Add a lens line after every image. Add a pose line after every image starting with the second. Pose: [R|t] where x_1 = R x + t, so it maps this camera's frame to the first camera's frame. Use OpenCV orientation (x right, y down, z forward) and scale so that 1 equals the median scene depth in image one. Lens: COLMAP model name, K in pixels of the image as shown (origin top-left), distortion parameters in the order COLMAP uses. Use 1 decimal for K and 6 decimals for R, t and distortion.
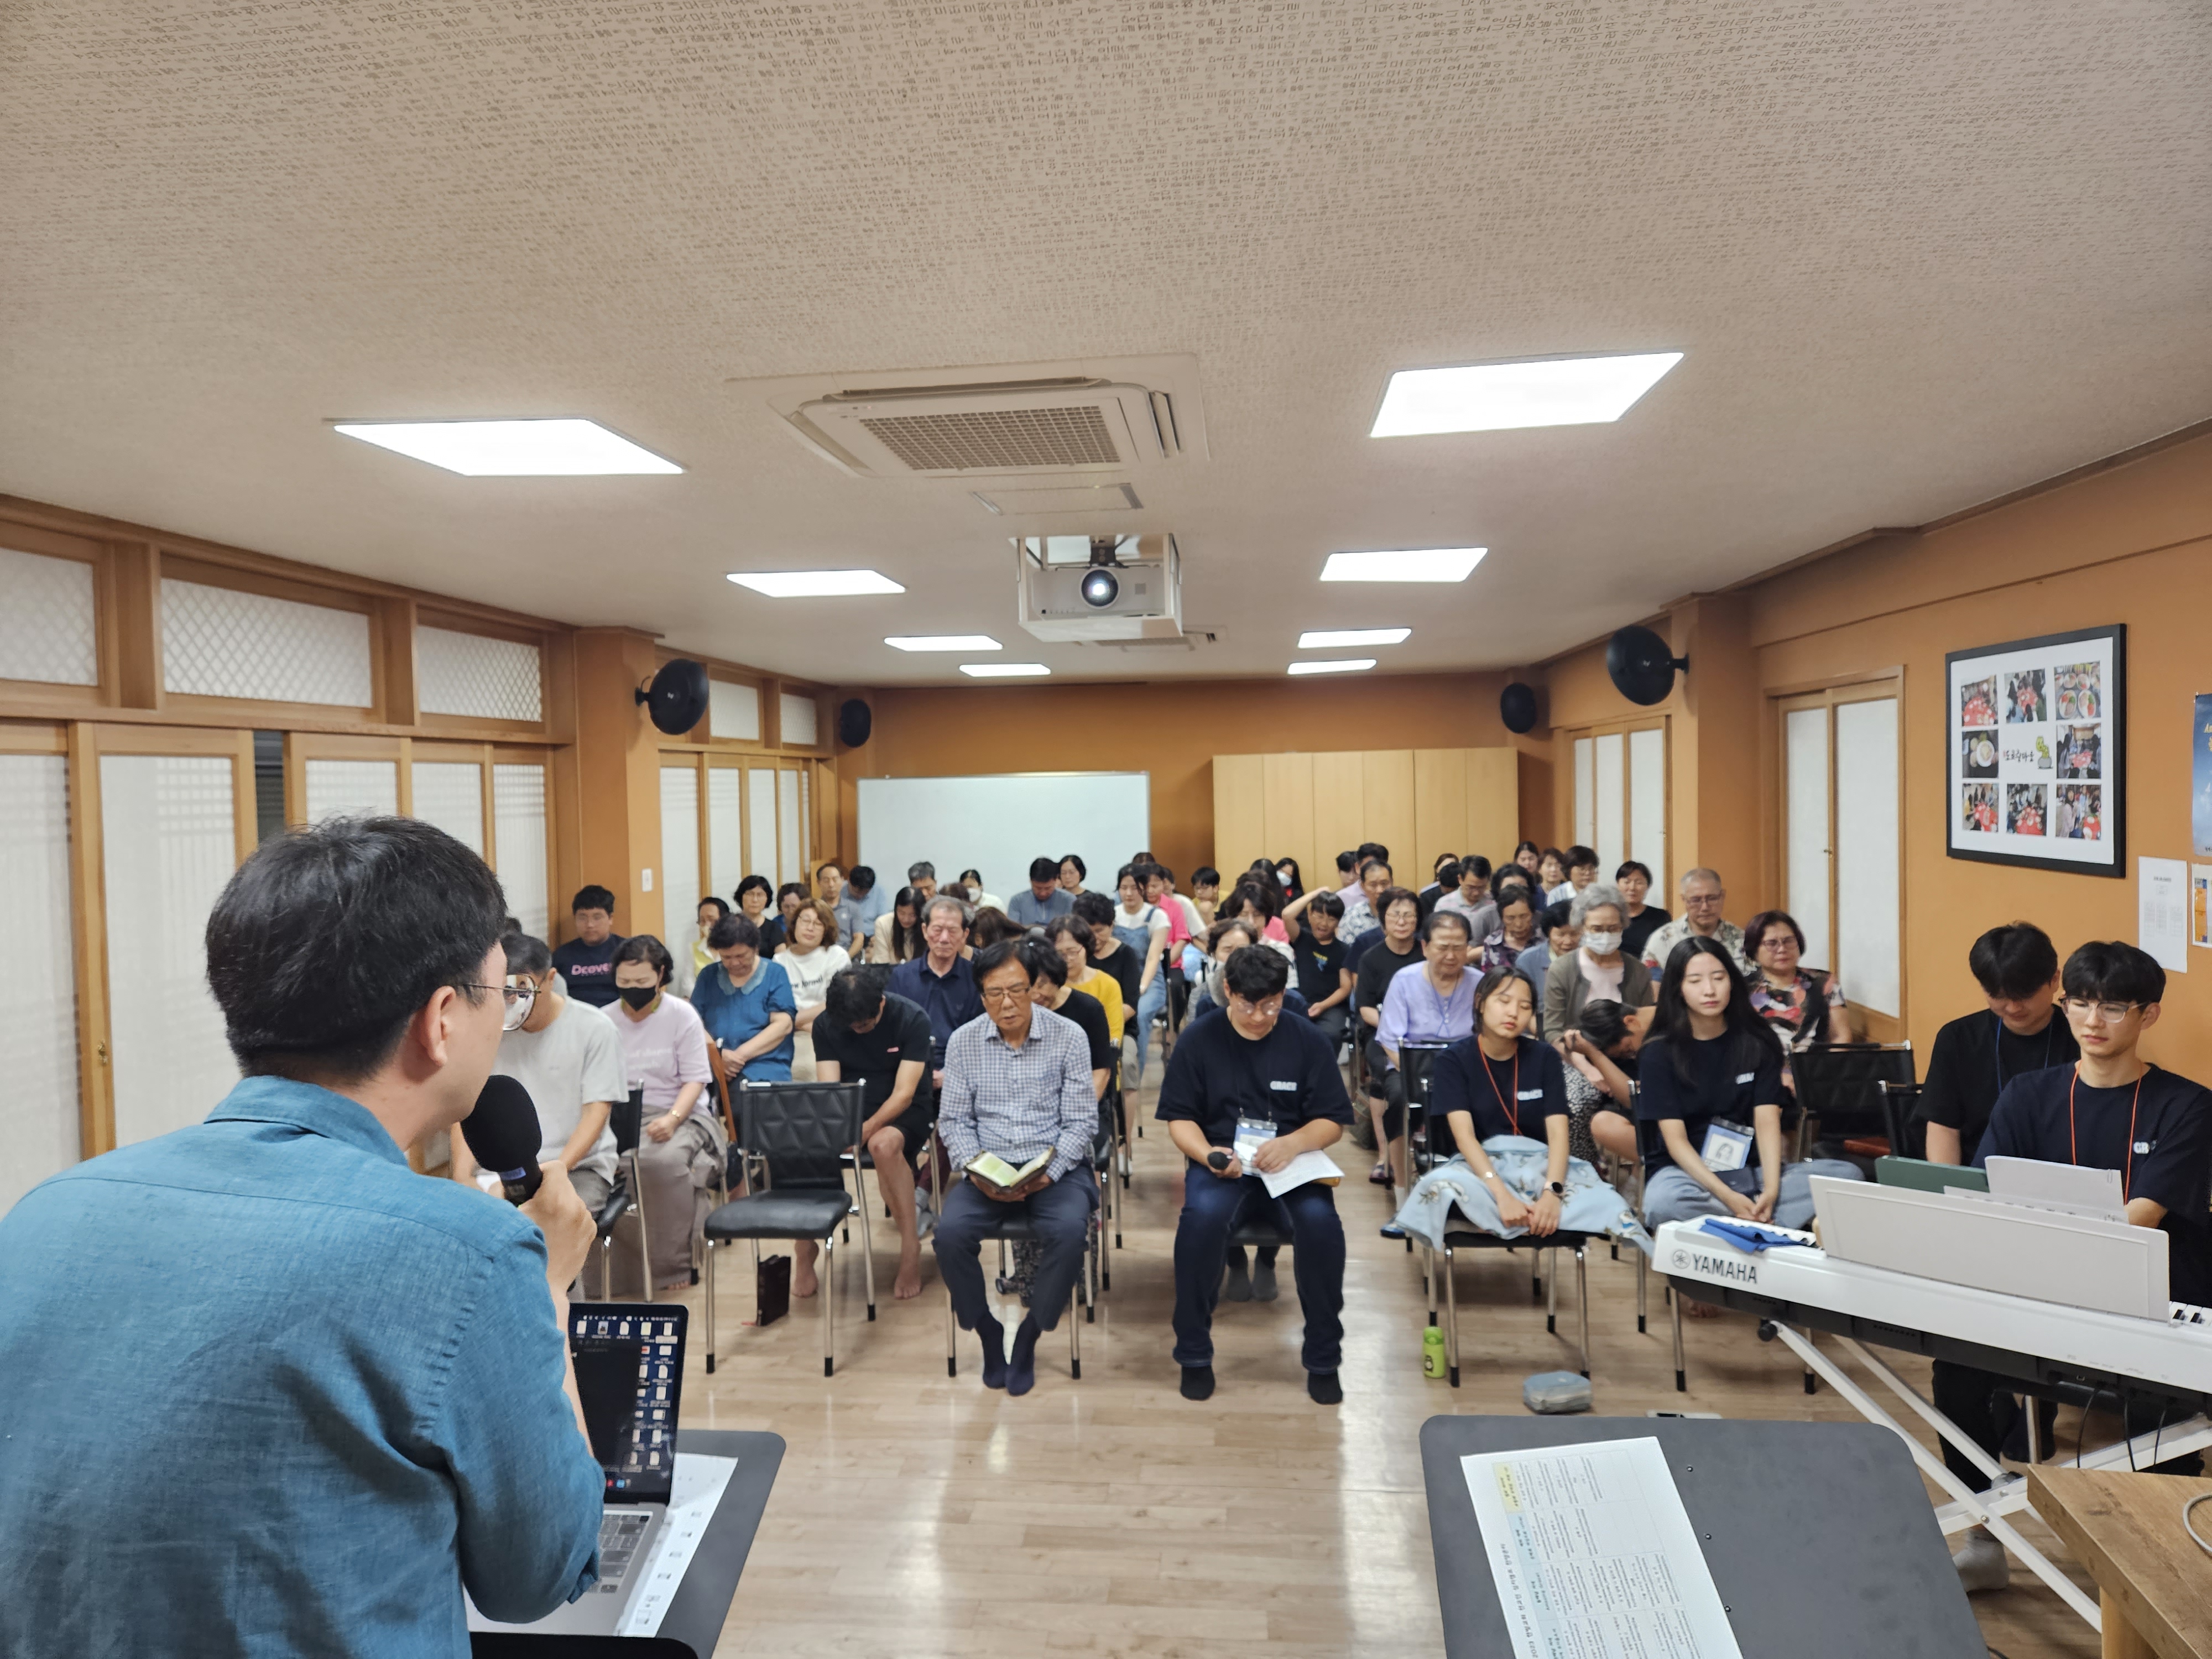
lens RADIAL K [[1478.2, 0, 1106.6], [0, 1478.2, 834.1], [0, 0, 1]] dist [0.010156, -0.004088]
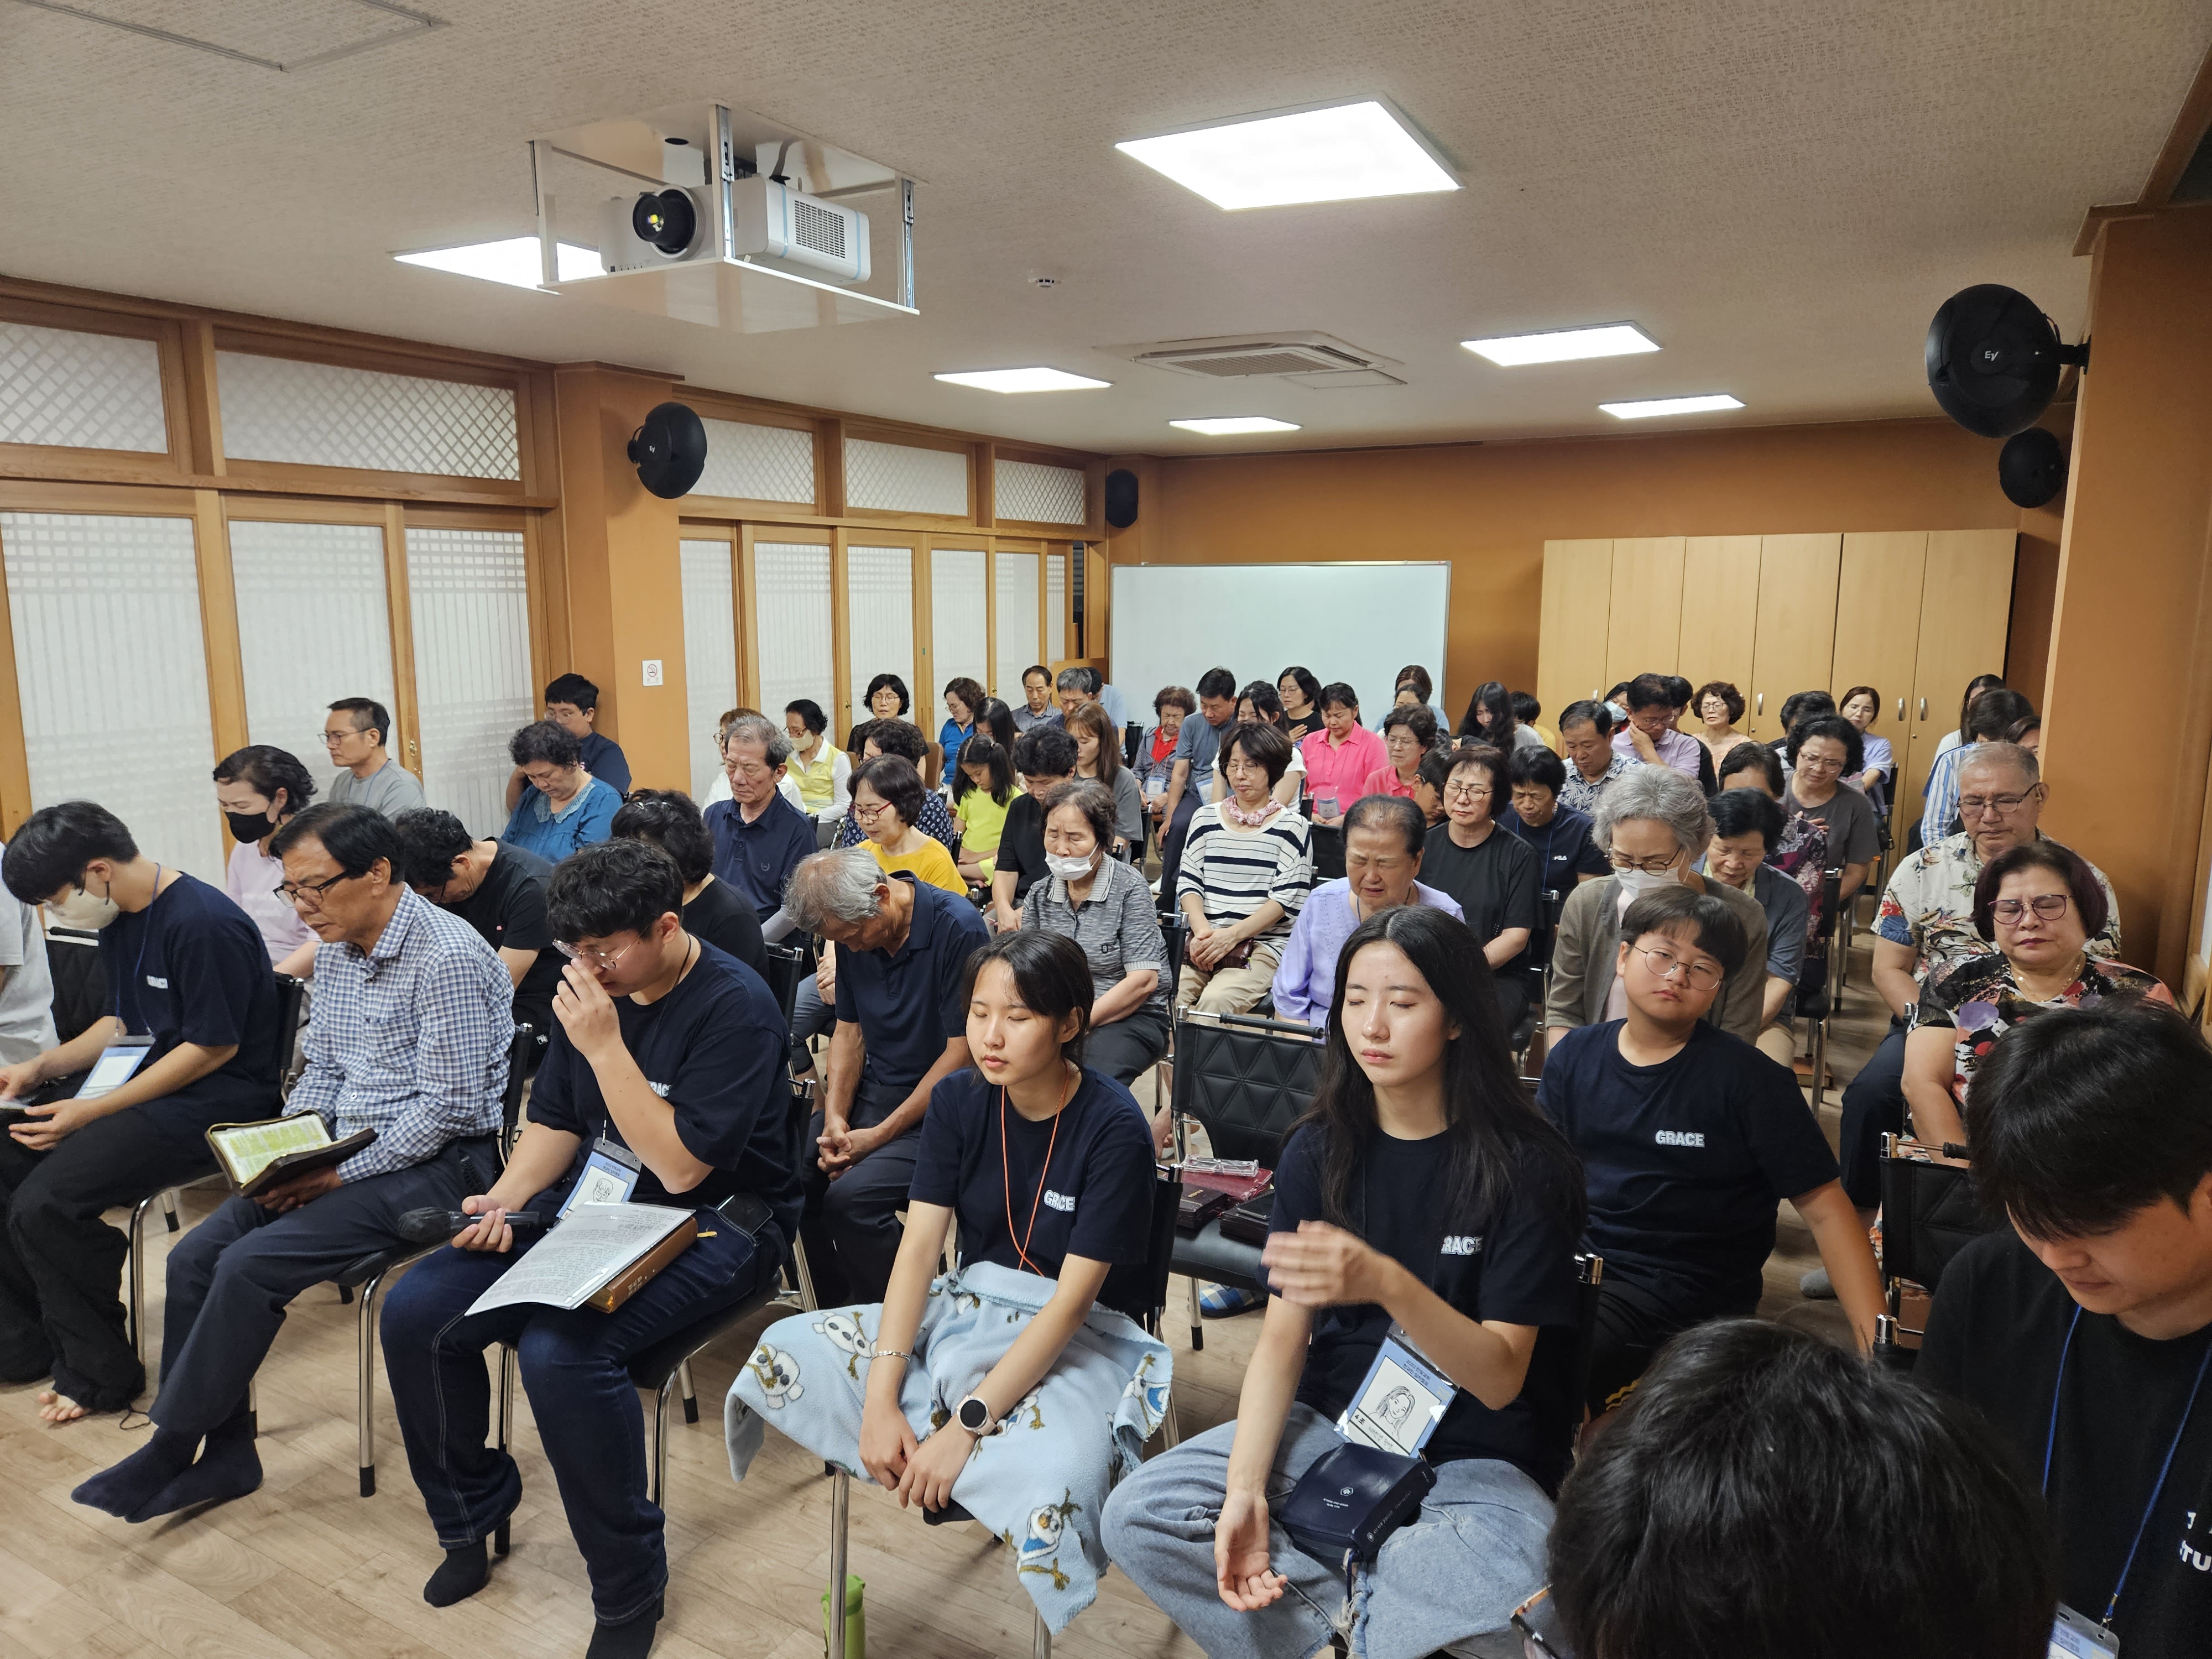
lens RADIAL K [[1478.2, 0, 1103.1], [0, 1478.2, 819.5], [0, 0, 1]] dist [0.010156, -0.004088]
pose [[0.913880, 0.085535, -0.396872, 0.283214], [-0.035663, 0.990689, 0.131394, -0.006616], [0.404416, -0.105925, 0.908421, 0.342049]]
